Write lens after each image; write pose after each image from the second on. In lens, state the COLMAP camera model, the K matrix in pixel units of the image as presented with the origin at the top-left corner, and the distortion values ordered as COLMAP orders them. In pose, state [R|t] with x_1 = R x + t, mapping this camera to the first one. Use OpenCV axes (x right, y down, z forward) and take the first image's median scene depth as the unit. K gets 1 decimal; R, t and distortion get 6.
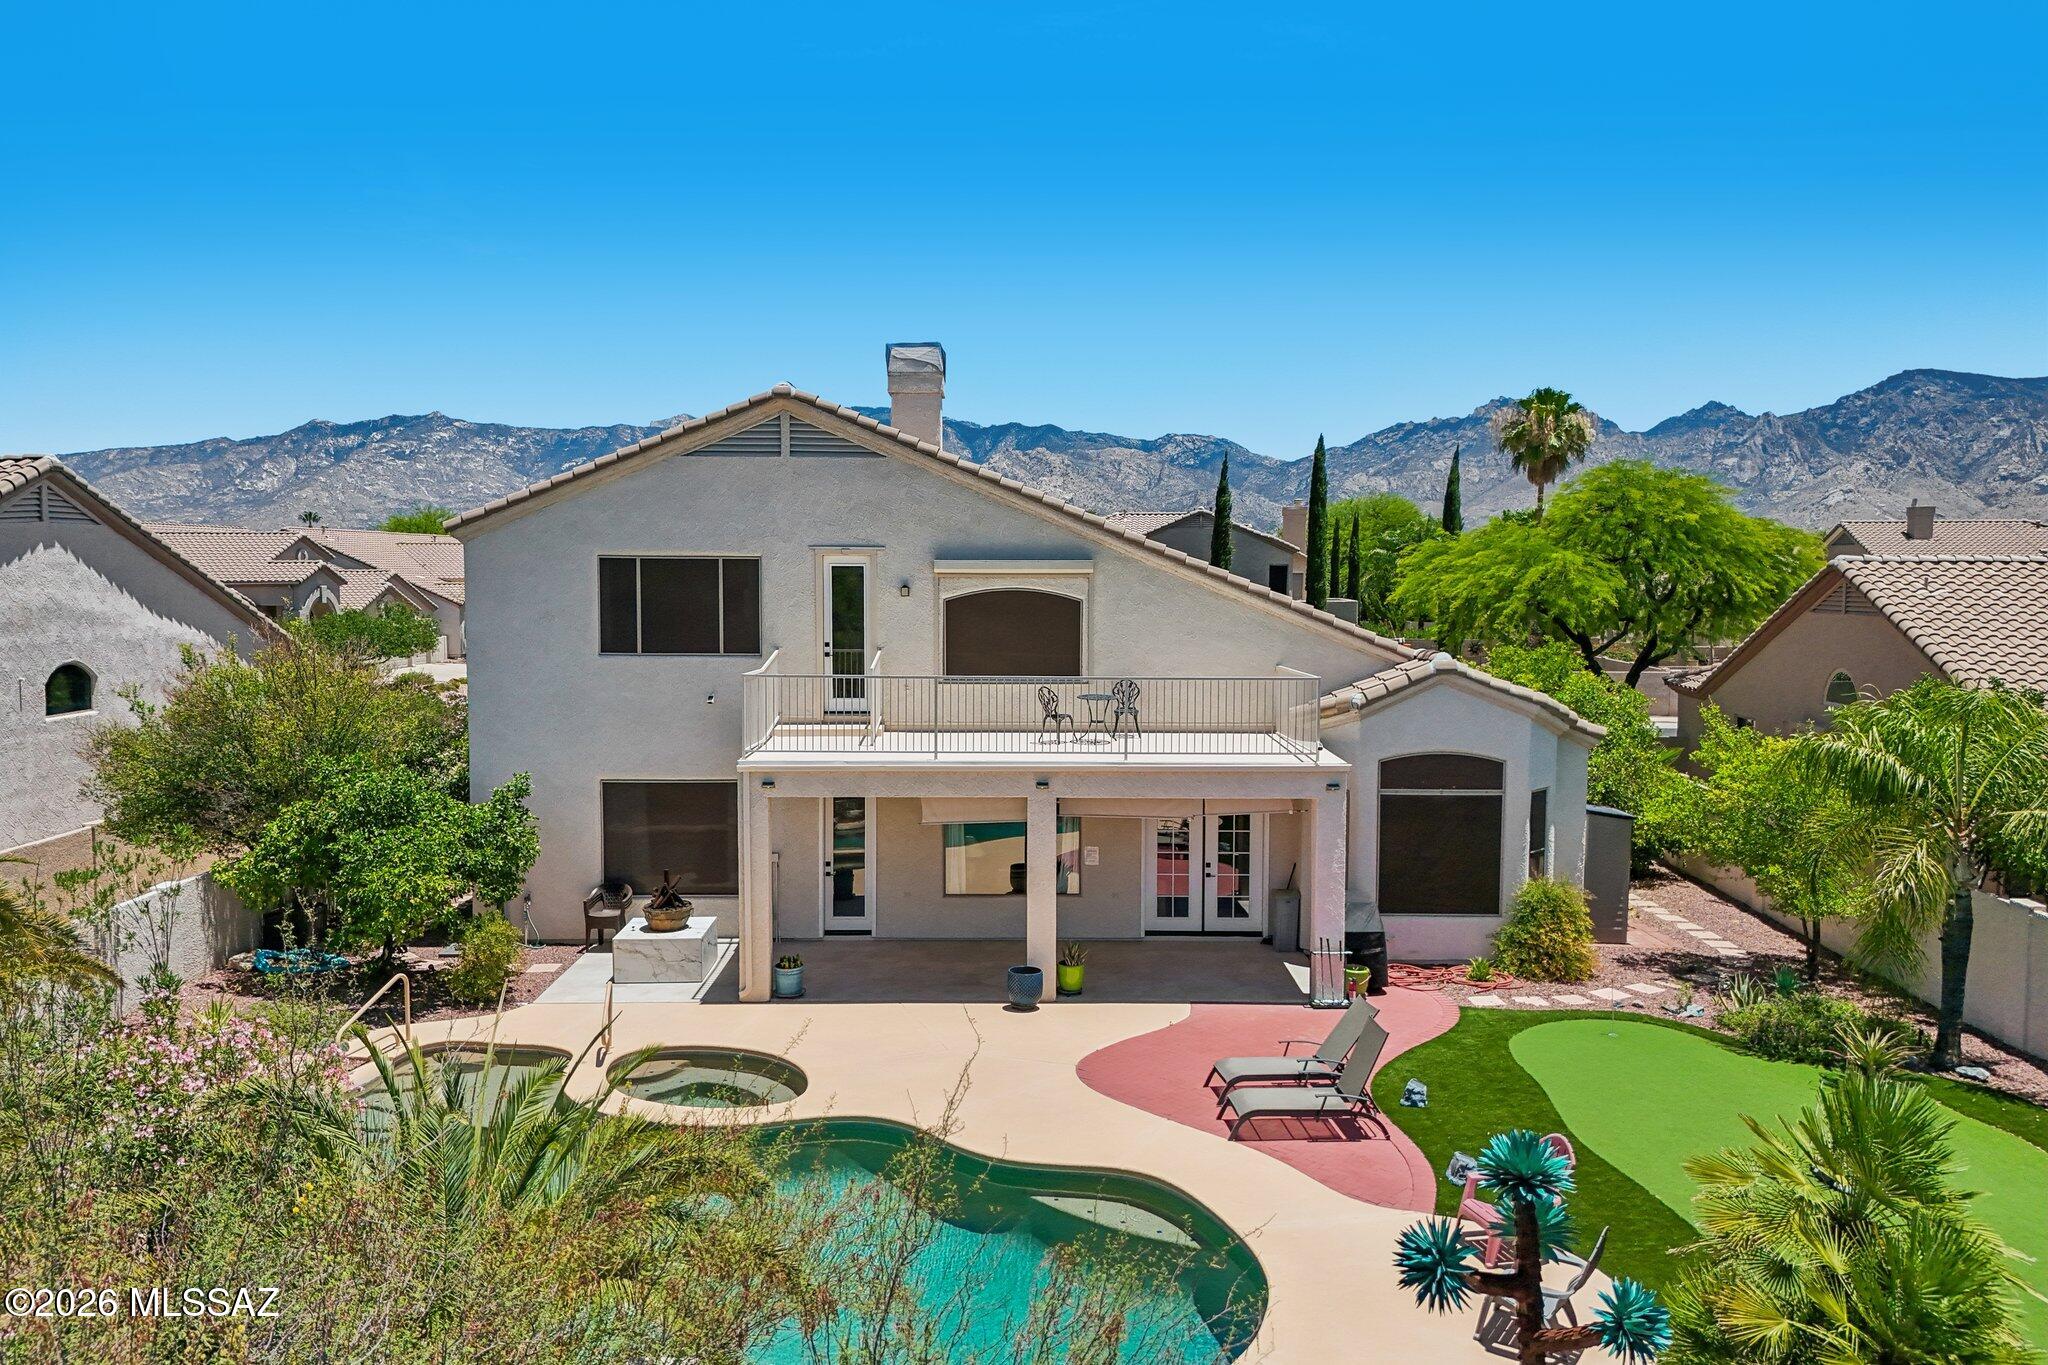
lens RADIAL K [[1502.5, 0, 1024.0], [0, 1502.5, 682.5], [0, 0, 1]] dist [0.079961, -0.094178]
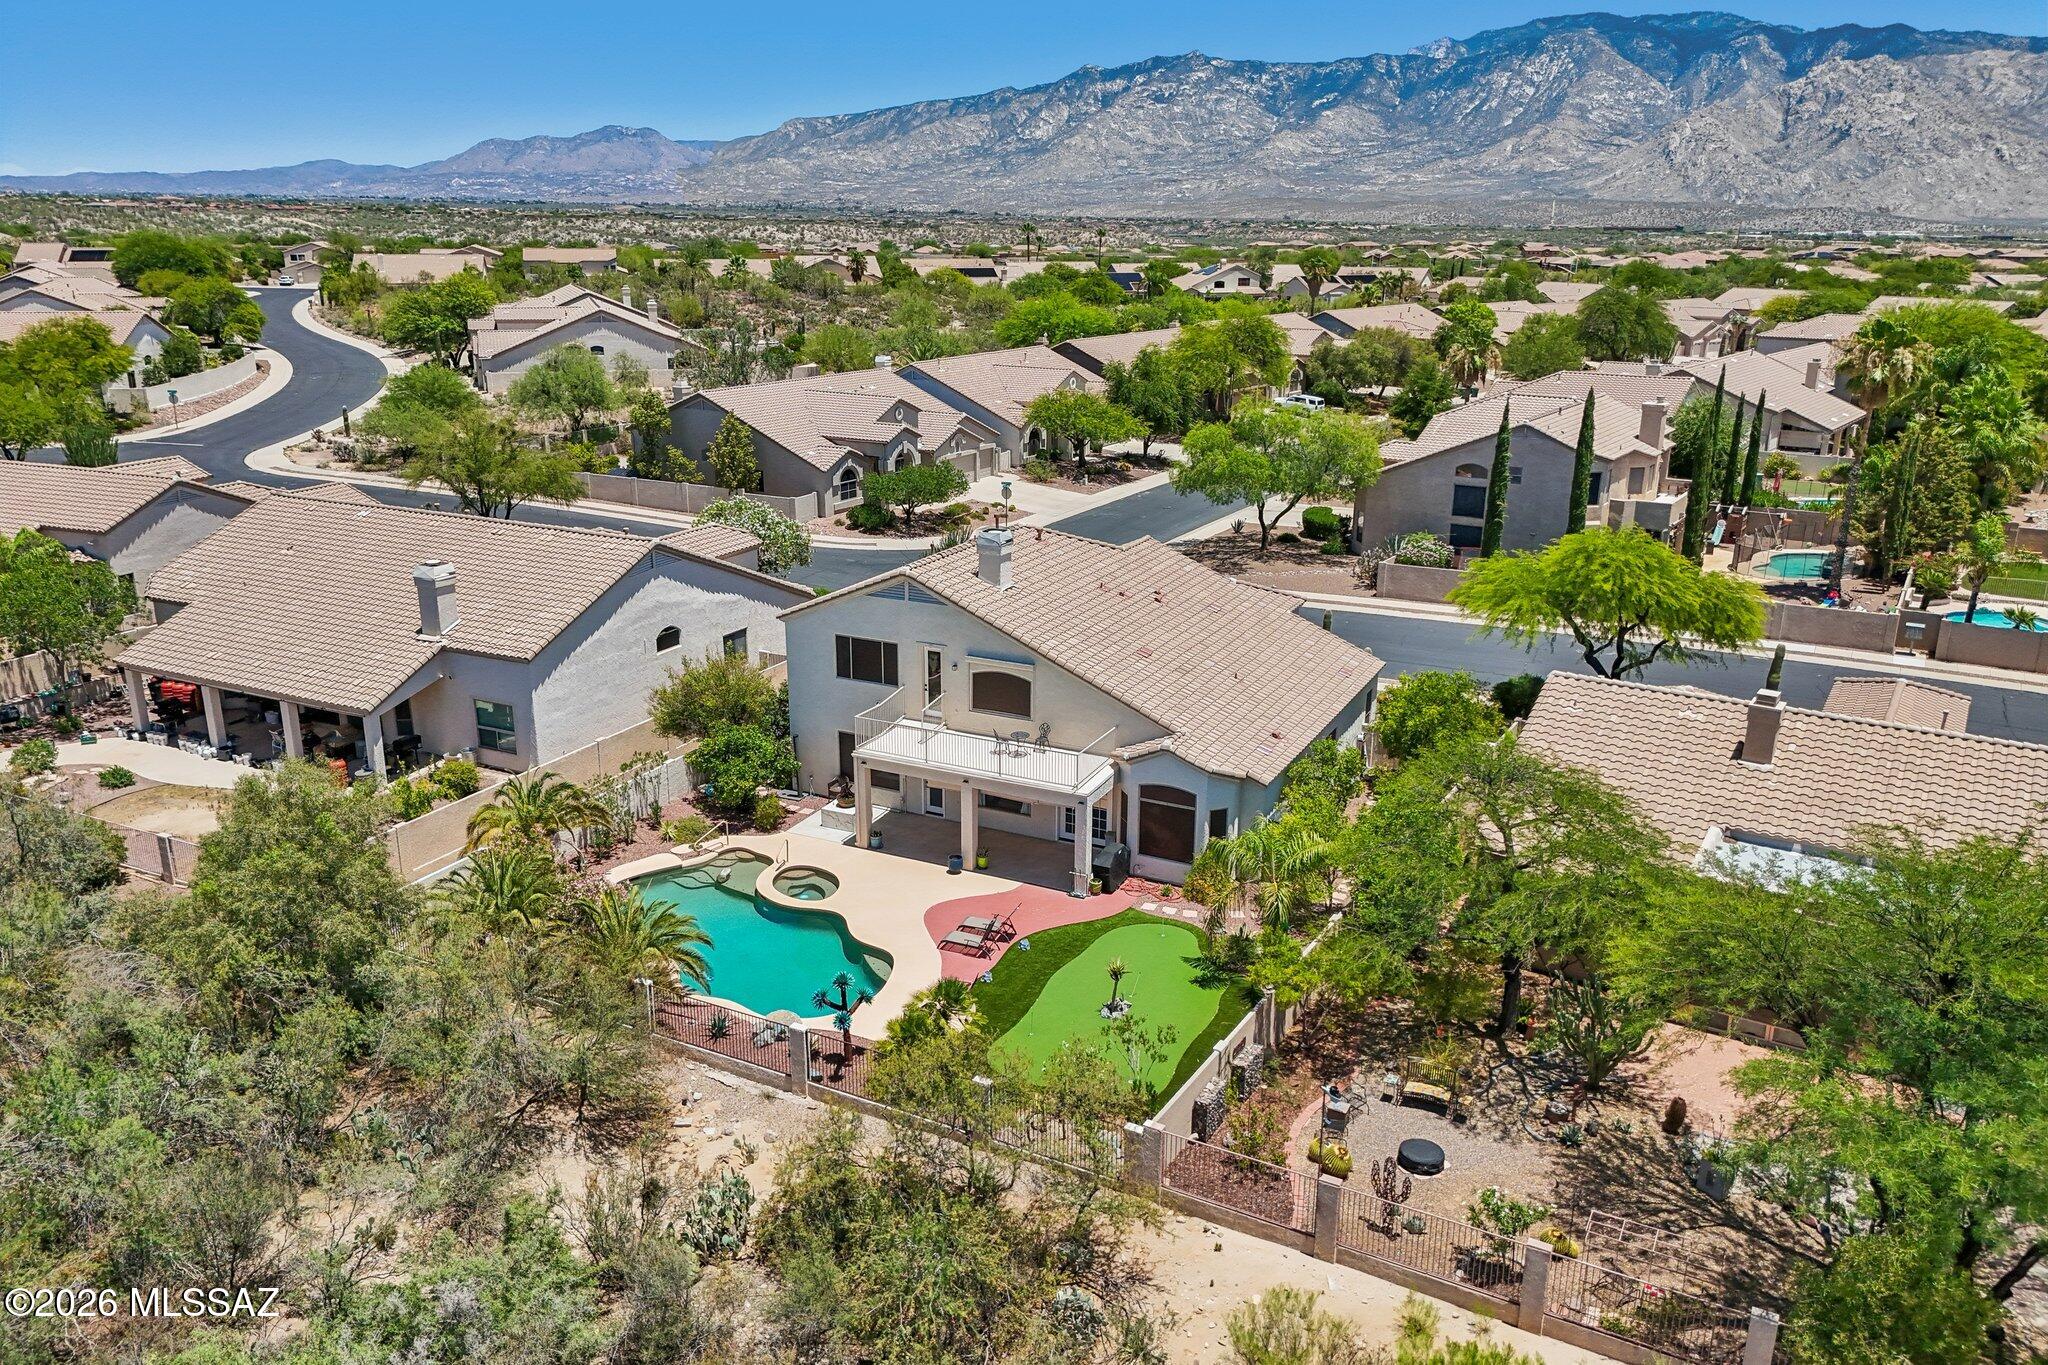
lens RADIAL K [[1502.5, 0, 1024.0], [0, 1502.5, 682.5], [0, 0, 1]] dist [0.079961, -0.094178]
pose [[0.891095, 0.132718, -0.433977, 0.934447], [-0.032315, 0.972410, 0.231027, -0.535173], [0.452665, -0.191843, 0.870799, -0.809363]]
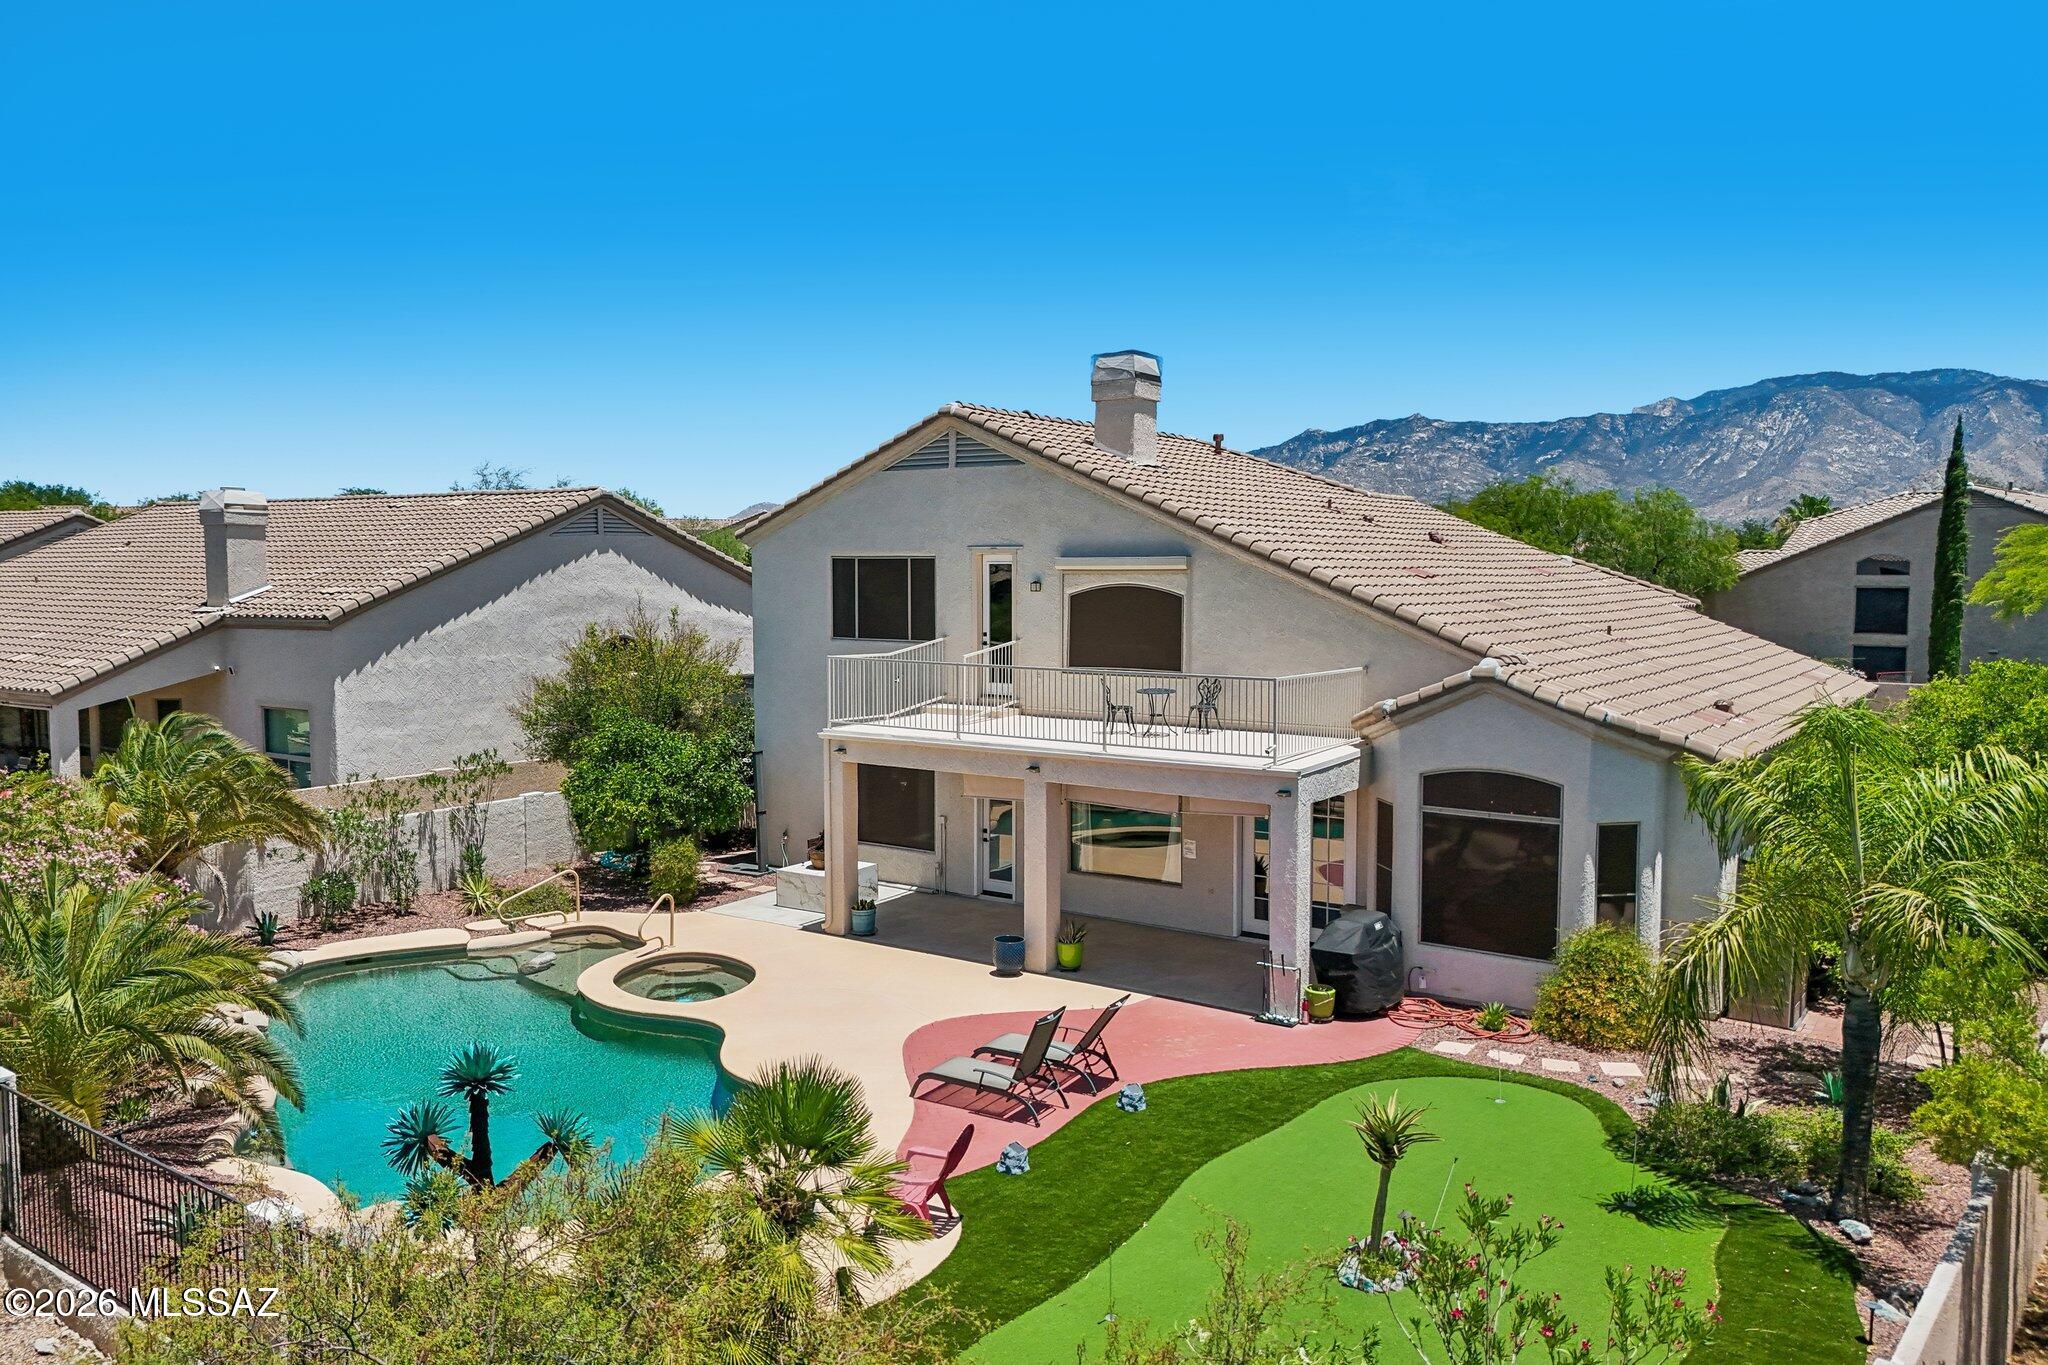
lens RADIAL K [[1502.5, 0, 1024.0], [0, 1502.5, 682.5], [0, 0, 1]] dist [0.079961, -0.094178]
pose [[0.814943, 0.041267, -0.578070, 0.544762], [-0.039326, 0.999100, 0.015882, -0.008409], [0.578205, 0.009790, 0.815832, 0.110622]]
